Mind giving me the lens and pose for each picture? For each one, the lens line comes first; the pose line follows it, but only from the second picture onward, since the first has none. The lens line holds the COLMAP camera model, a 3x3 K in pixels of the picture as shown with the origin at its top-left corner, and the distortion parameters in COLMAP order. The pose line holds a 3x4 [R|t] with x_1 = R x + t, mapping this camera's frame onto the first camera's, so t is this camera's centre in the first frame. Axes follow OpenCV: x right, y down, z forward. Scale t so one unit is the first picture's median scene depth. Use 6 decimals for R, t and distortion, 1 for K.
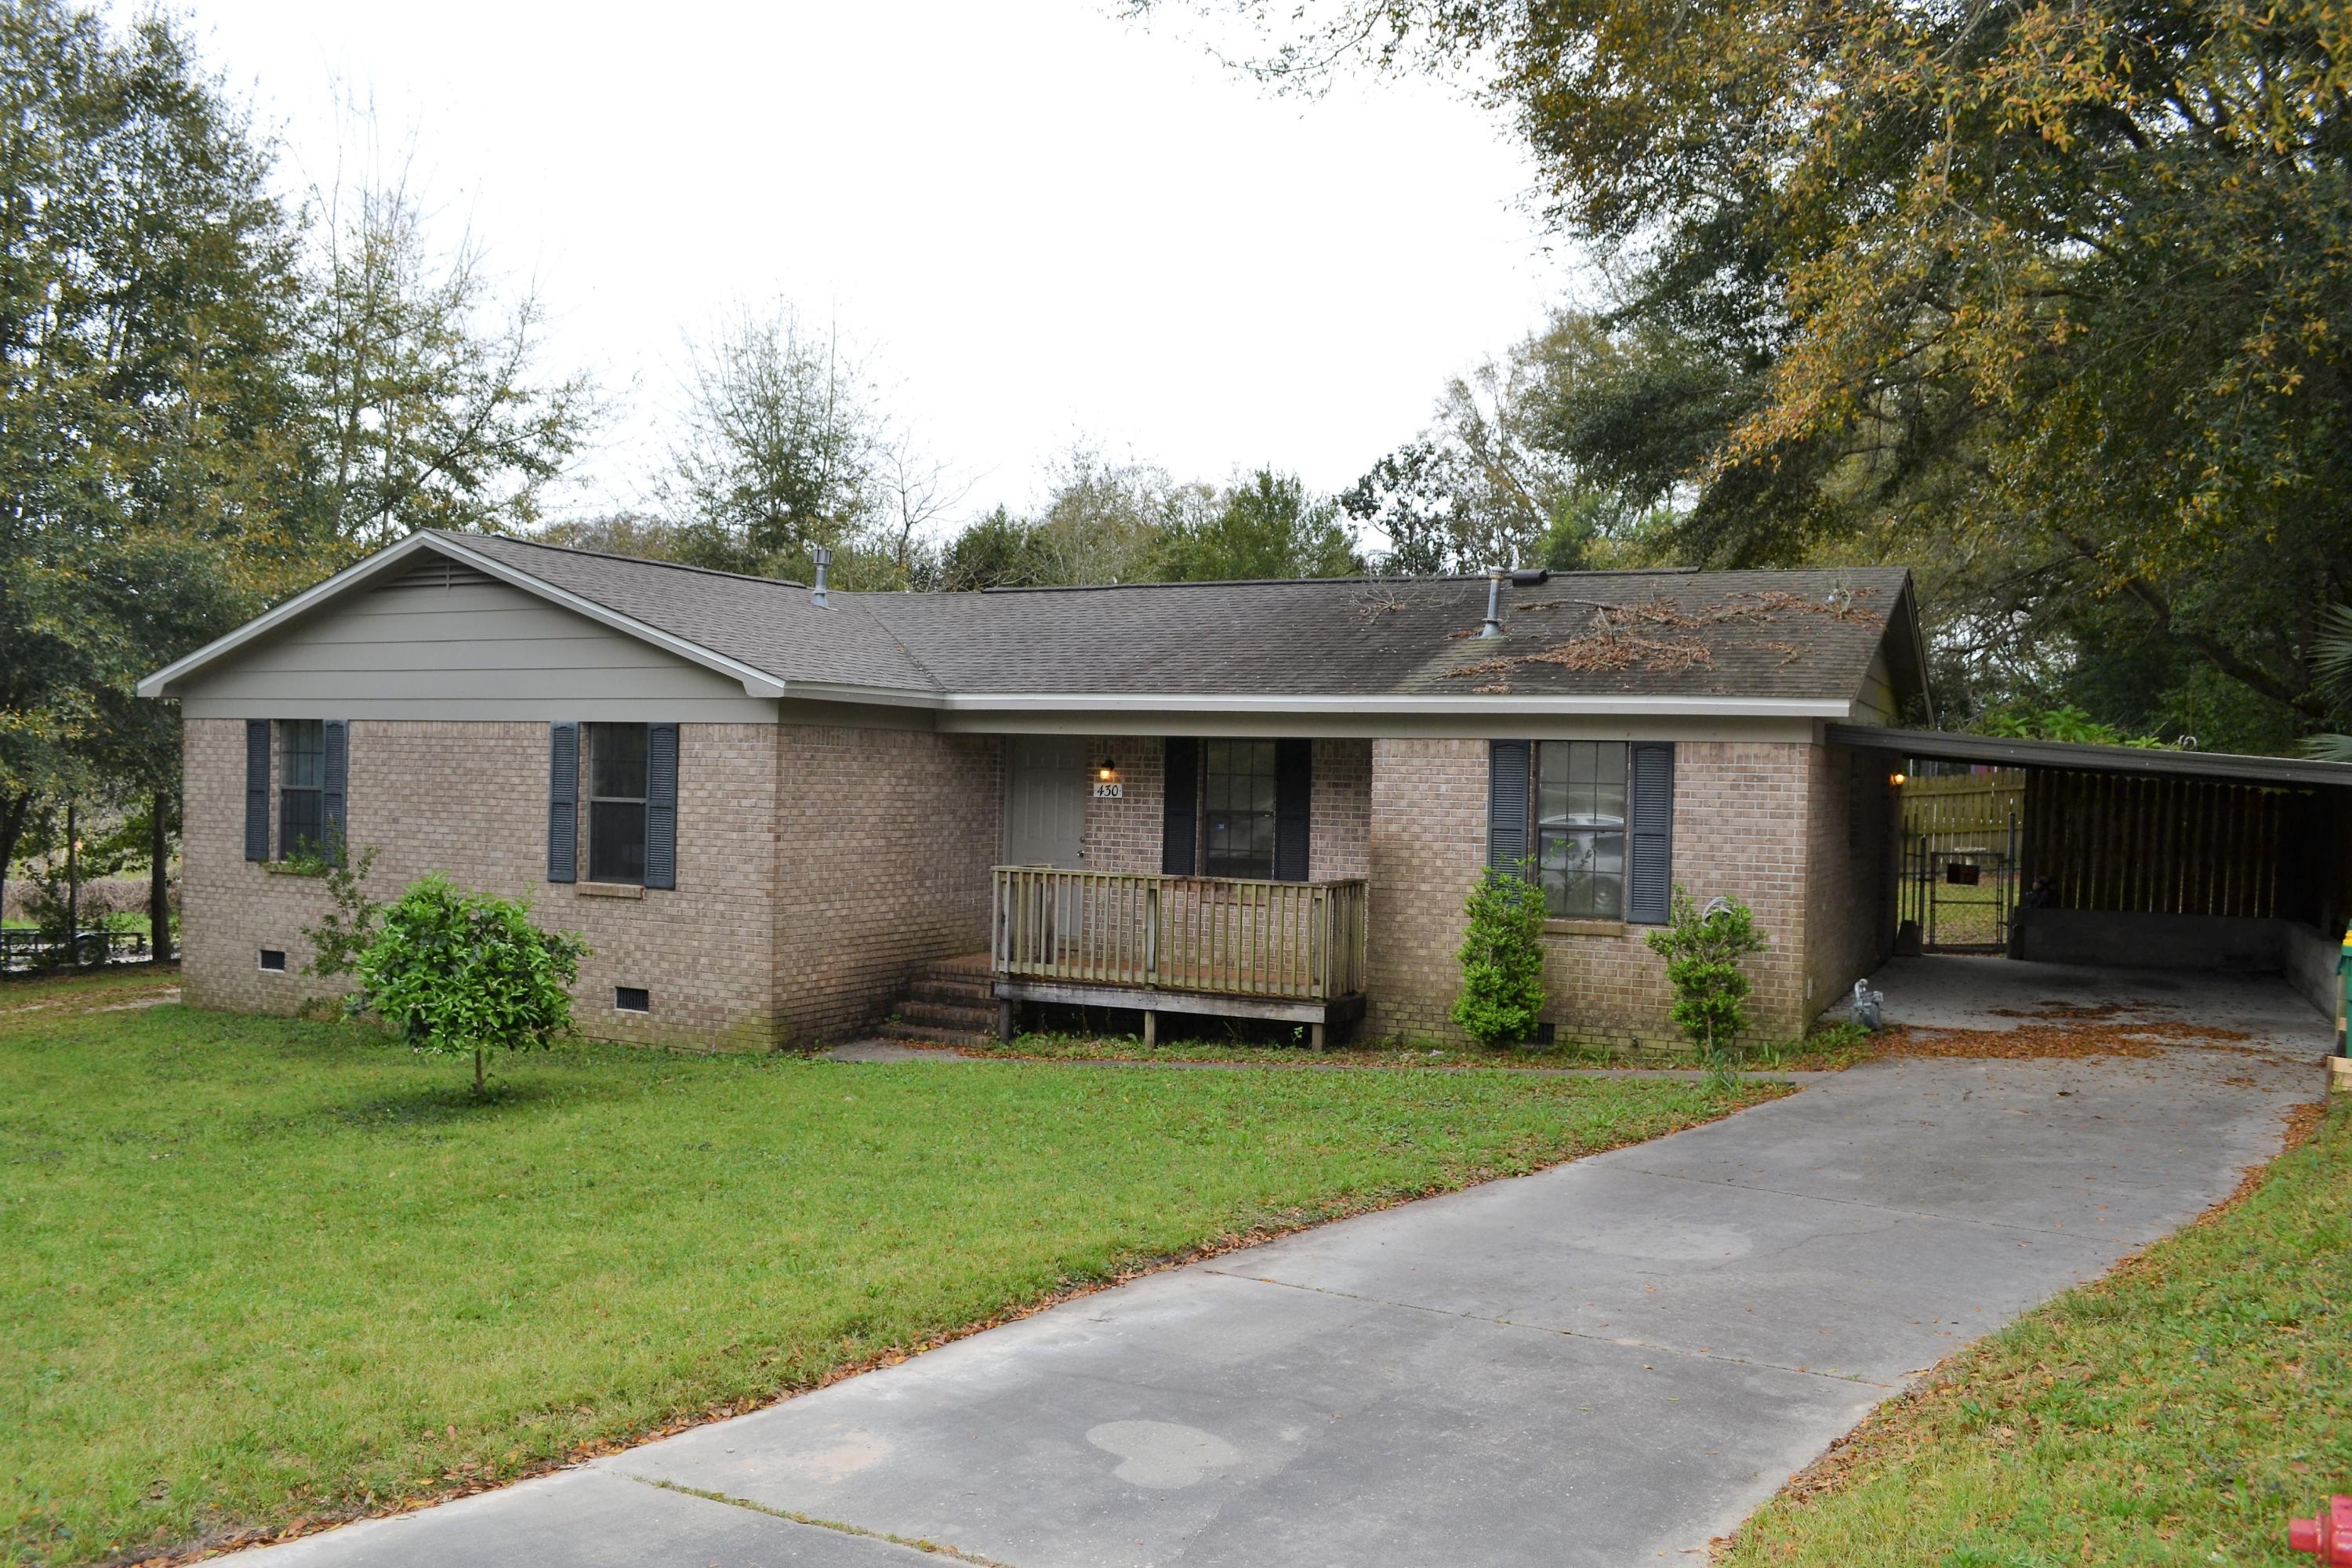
lens RADIAL K [[1879.2, 0, 1160.3], [0, 1879.2, 794.4], [0, 0, 1]] dist [-0.084495, 0.014212]
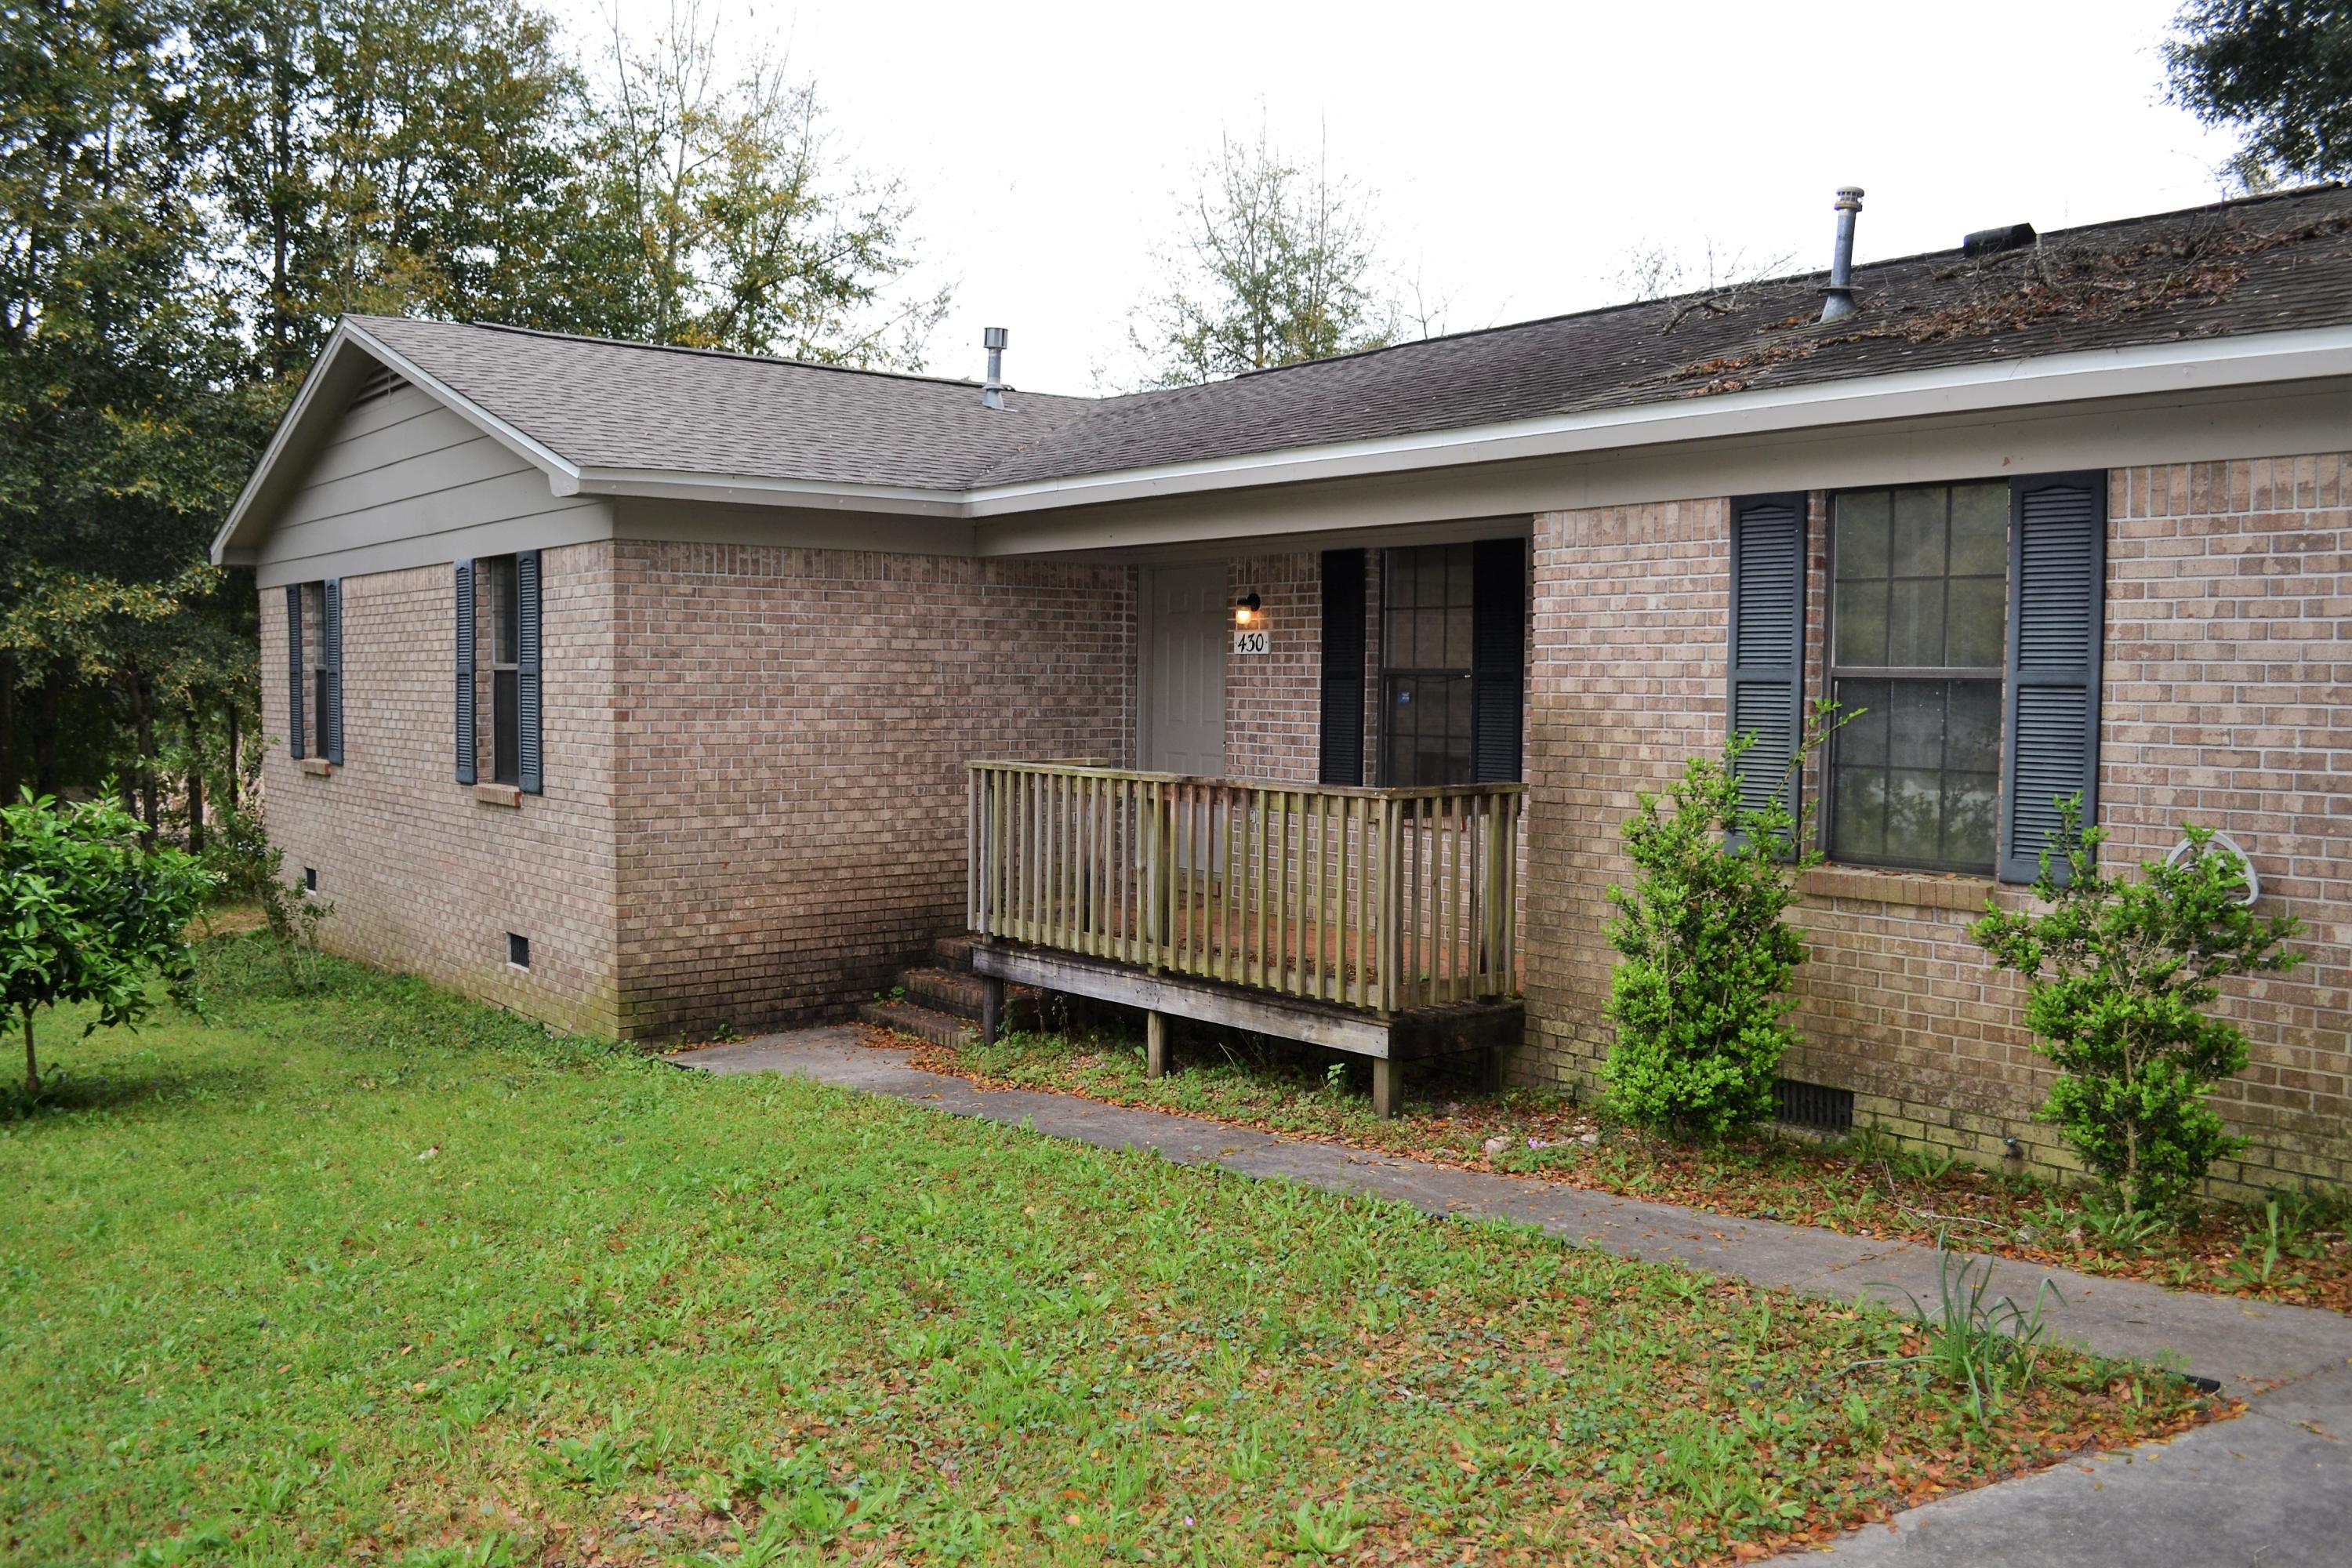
lens RADIAL K [[1879.2, 0, 1160.3], [0, 1879.2, 794.4], [0, 0, 1]] dist [-0.084495, 0.014212]
pose [[0.912604, 0.008016, -0.408765, 0.227718], [0.010333, 0.999036, 0.042661, 0.024351], [0.408713, -0.043156, 0.911642, 0.474909]]
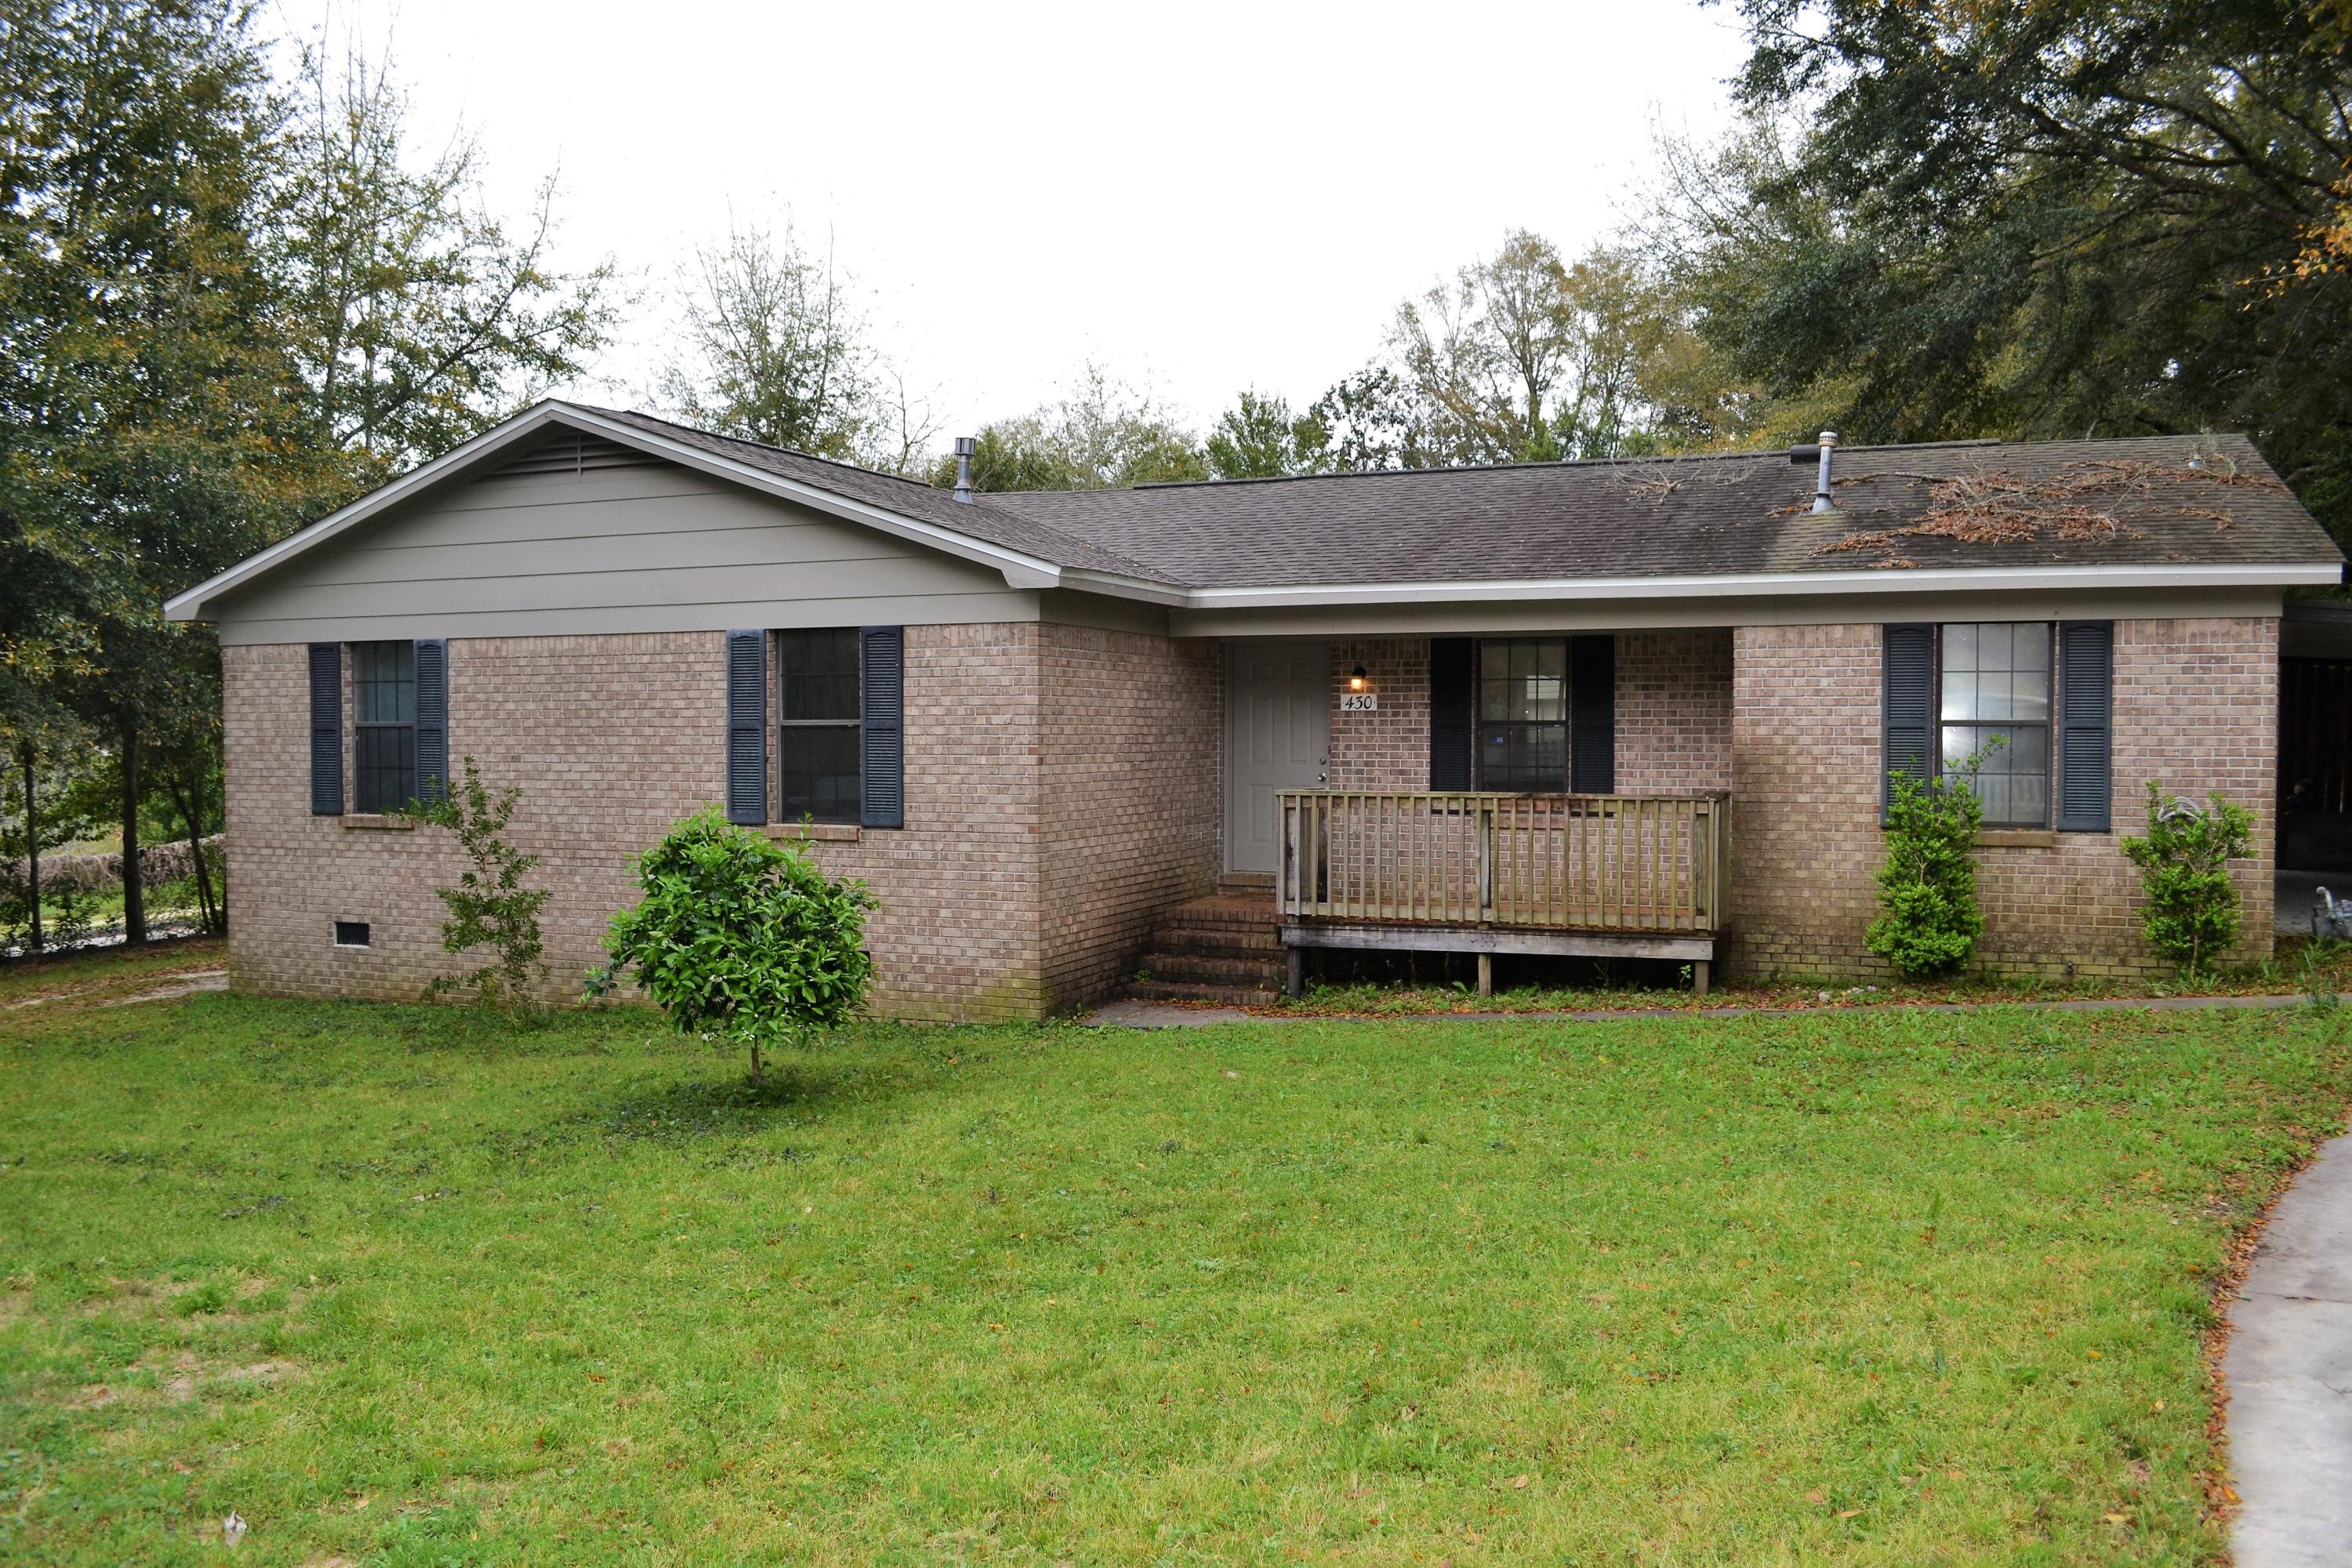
lens RADIAL K [[1879.2, 0, 1160.3], [0, 1879.2, 794.4], [0, 0, 1]] dist [-0.084495, 0.014212]
pose [[0.996633, -0.027348, 0.077295, -0.212215], [0.025429, 0.999346, 0.025705, 0.017763], [-0.077947, -0.023653, 0.996677, 0.168886]]
